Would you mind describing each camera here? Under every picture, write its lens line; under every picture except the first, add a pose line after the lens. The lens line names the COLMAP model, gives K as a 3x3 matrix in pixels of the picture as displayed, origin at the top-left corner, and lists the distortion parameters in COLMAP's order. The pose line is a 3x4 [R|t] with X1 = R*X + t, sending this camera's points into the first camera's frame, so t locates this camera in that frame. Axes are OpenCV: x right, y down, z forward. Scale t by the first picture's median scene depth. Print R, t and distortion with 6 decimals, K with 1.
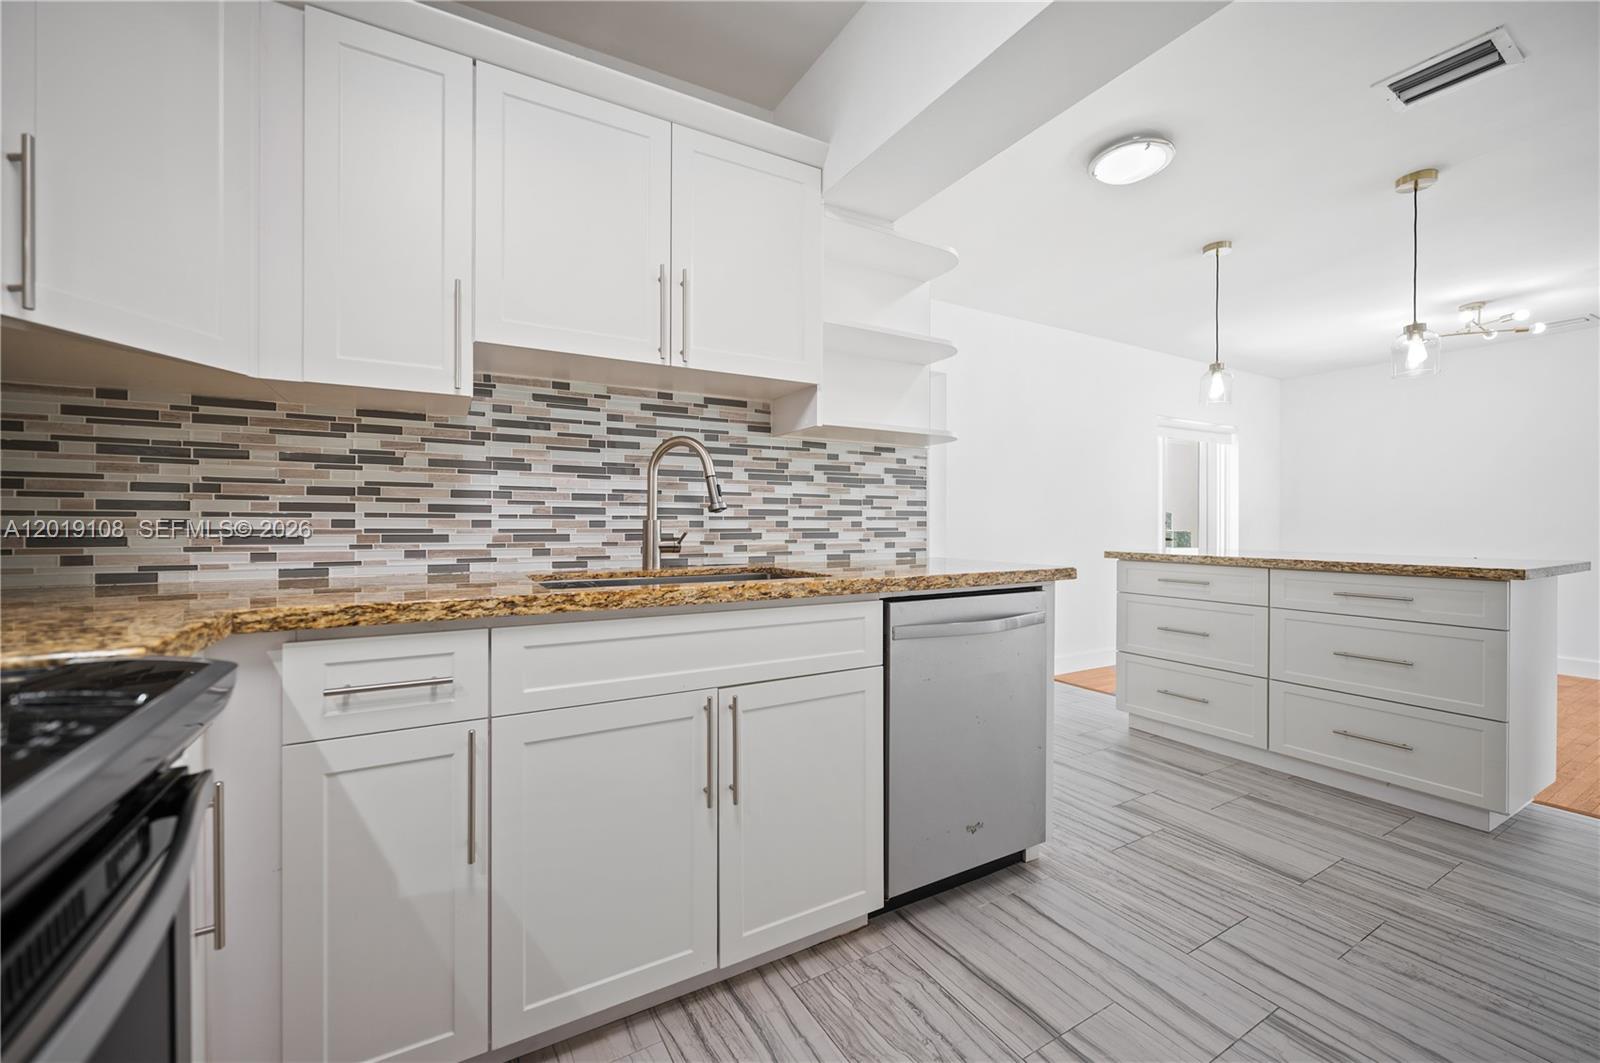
lens RADIAL K [[635.1, 0, 799.6], [0, 635.1, 527.4], [0, 0, 1]] dist [-0.003037, 0.000162]
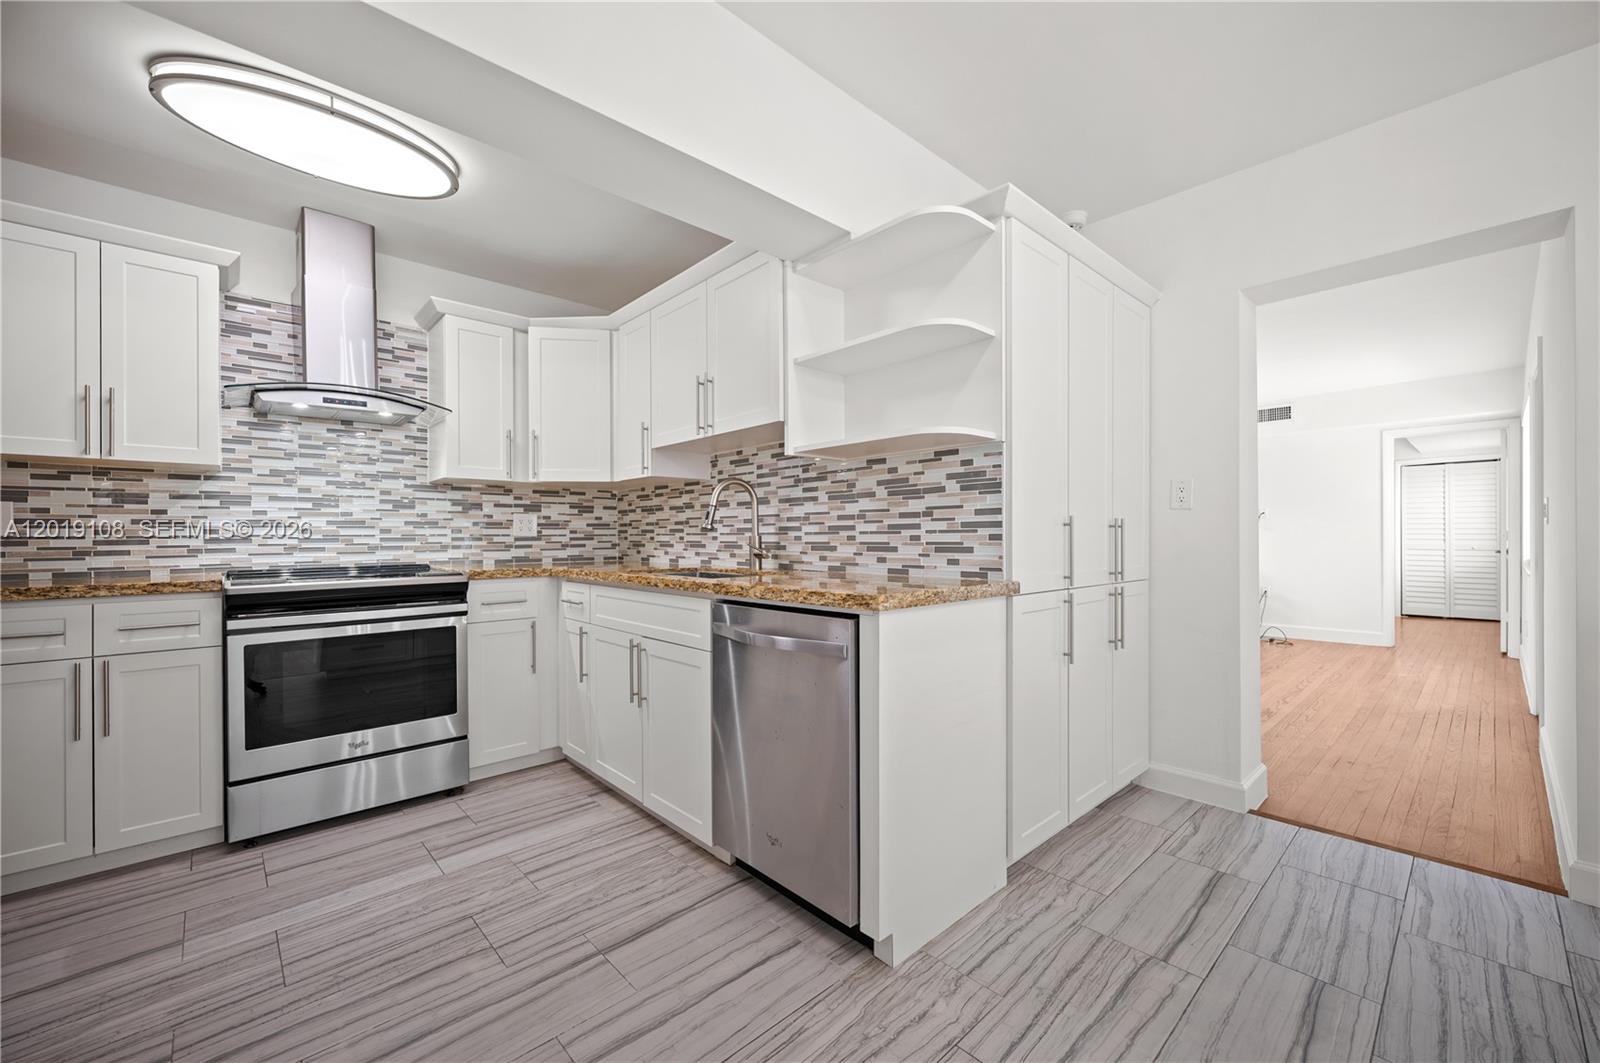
lens RADIAL K [[635.1, 0, 808.5], [0, 635.1, 537.9], [0, 0, 1]] dist [-0.003037, 0.000162]
pose [[0.224231, -0.000948, -0.974536, 1.067893], [-0.001512, 0.999998, -0.001321, -0.003896], [0.974535, 0.001770, 0.224229, 0.697057]]
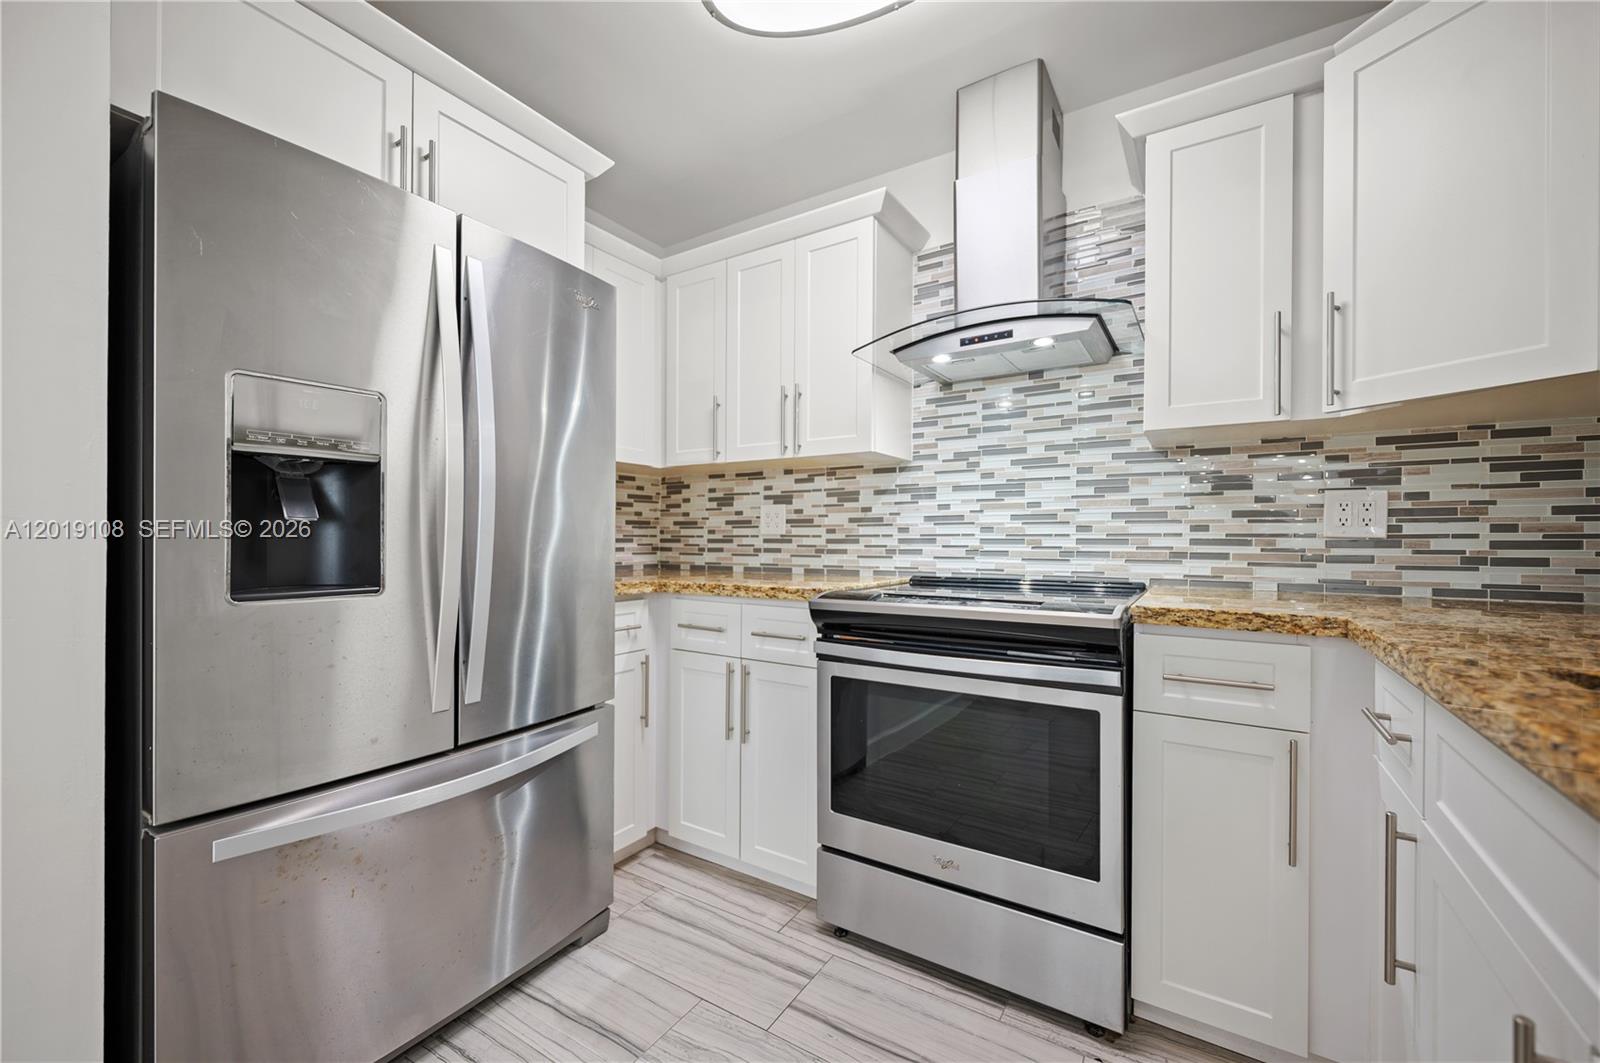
lens RADIAL K [[635.1, 0, 799.7], [0, 635.1, 538.0], [0, 0, 1]] dist [-0.003037, 0.000162]
pose [[-0.889334, -0.004988, -0.457232, 0.254609], [-0.008946, 0.999939, 0.006492, -0.007952], [0.457171, 0.009864, -0.889324, 0.729761]]
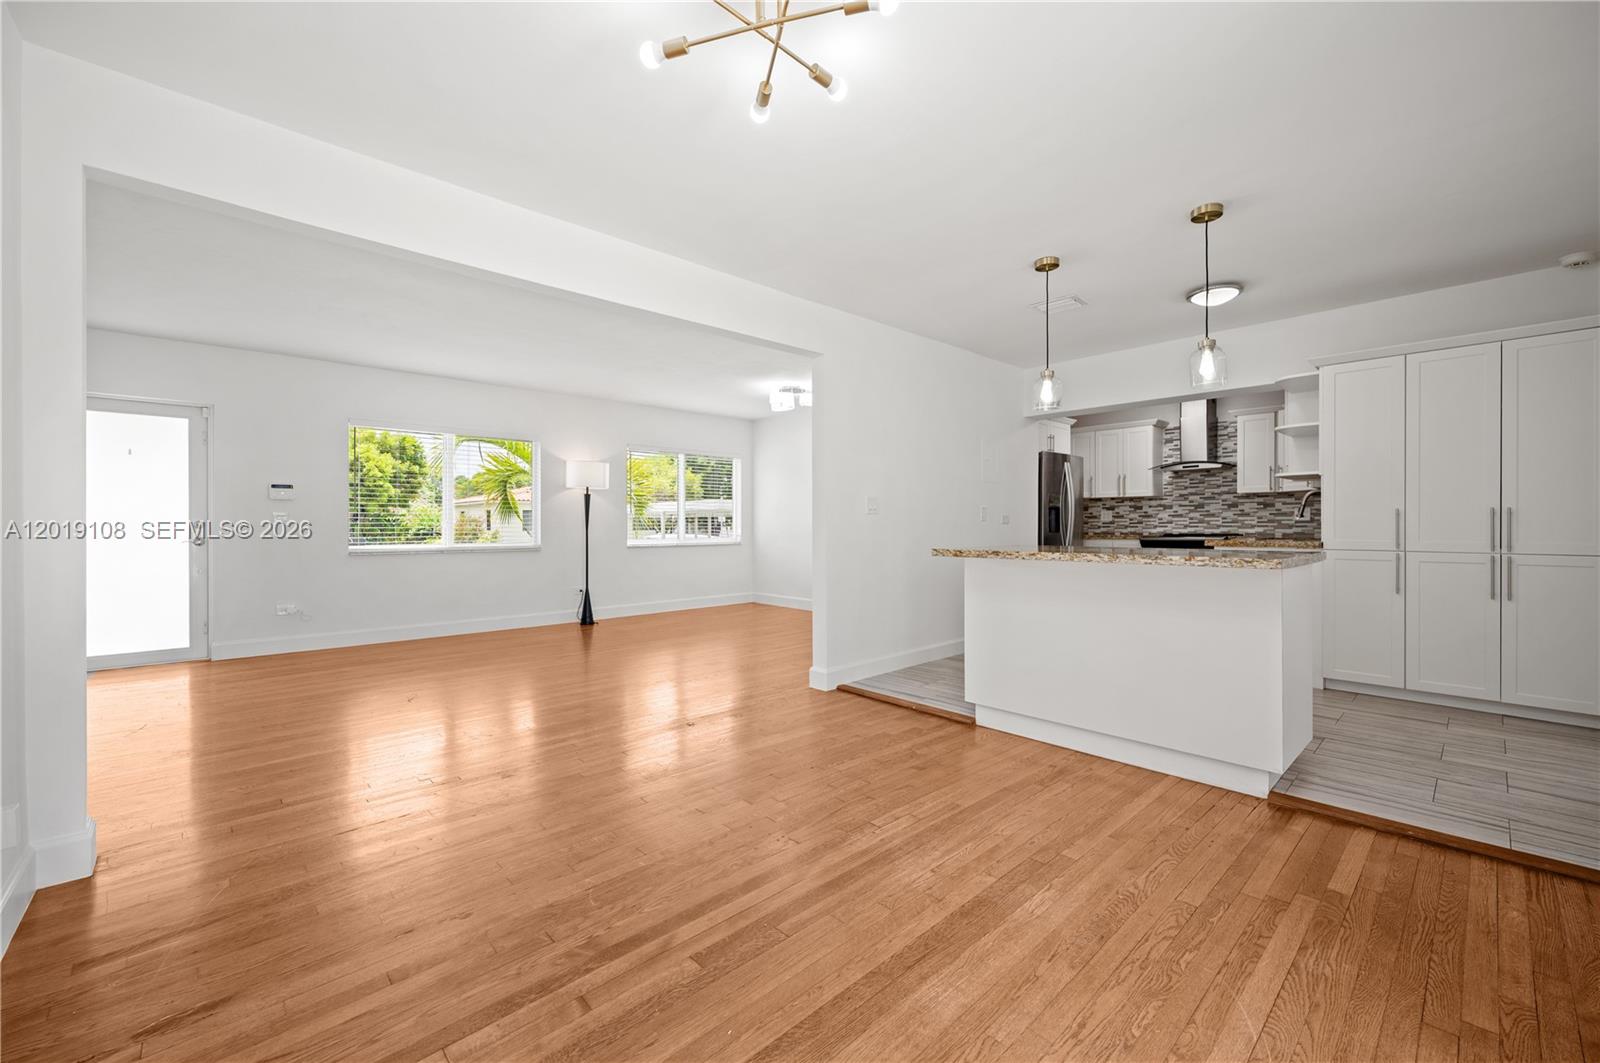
lens RADIAL K [[635.1, 0, 804.0], [0, 635.1, 526.6], [0, 0, 1]] dist [-0.003037, 0.000162]
pose [[-0.973372, 0.001957, -0.229222, 2.188214], [-0.000047, 0.999962, 0.008735, -0.006508], [0.229230, 0.008513, -0.973335, 2.659915]]
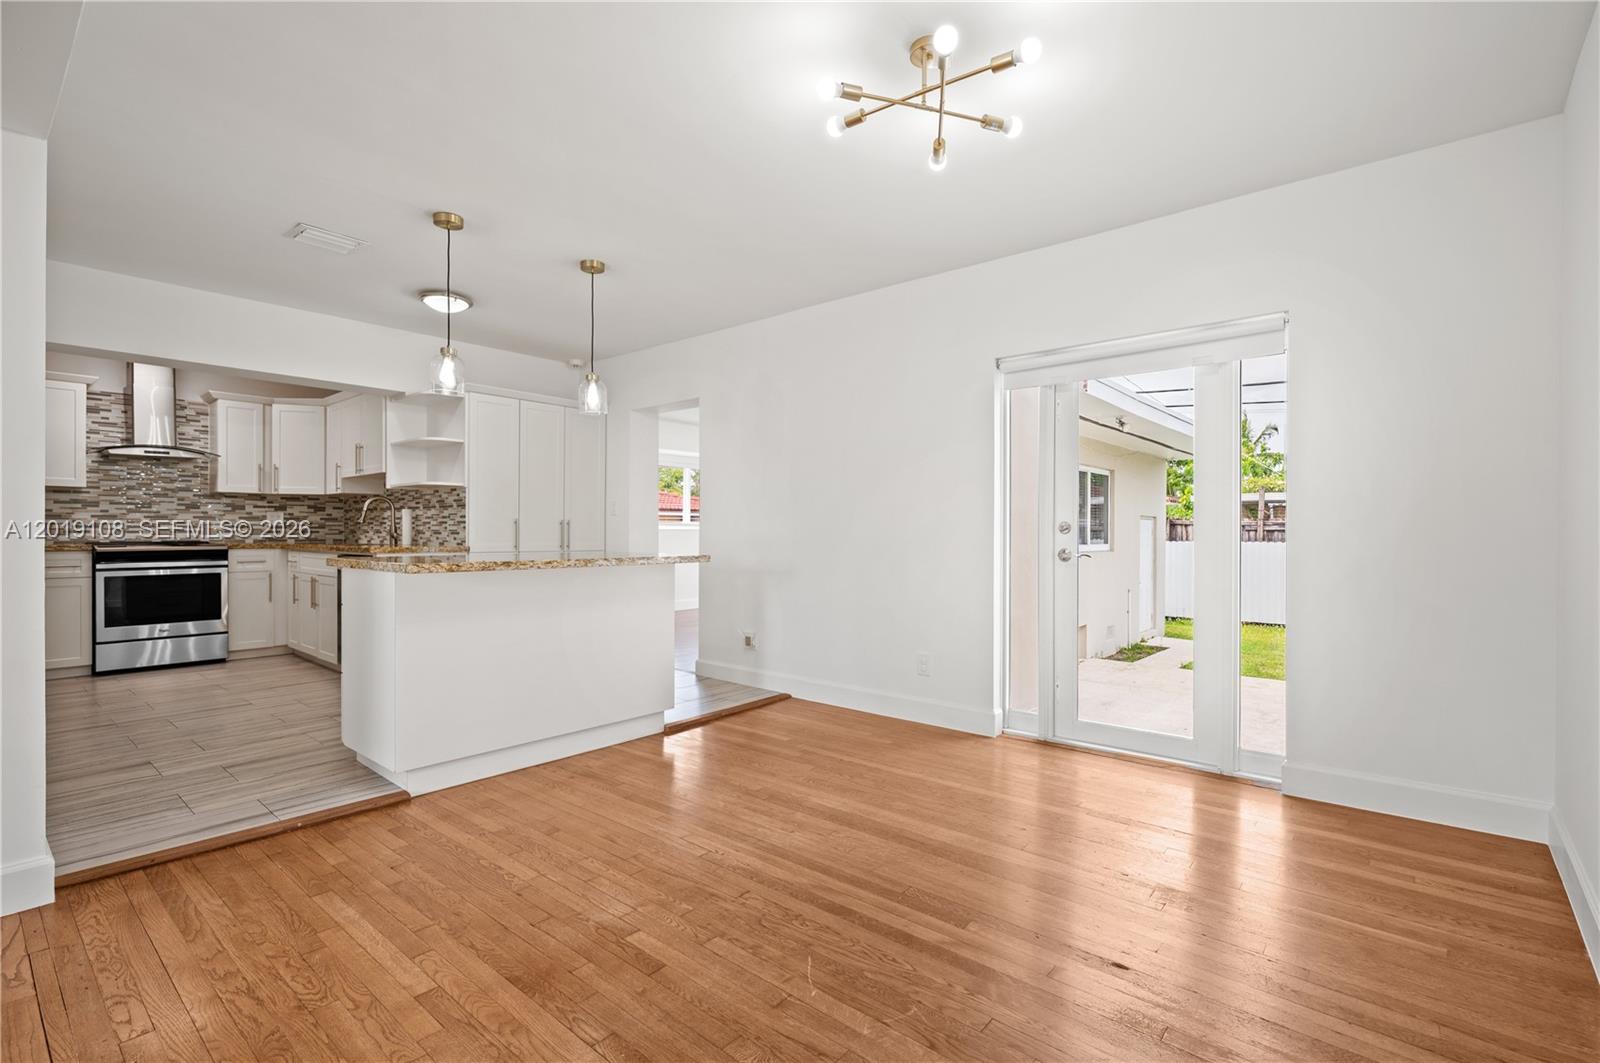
lens RADIAL K [[723.0, 0, 798.9], [0, 723.0, 536.0], [0, 0, 1]] dist [0.001627, 0.000202]
pose [[0.331167, 0.006030, -0.943553, 2.930366], [-0.010730, 0.999939, 0.002624, 0.003012], [0.943511, 0.009256, 0.331211, 1.430454]]
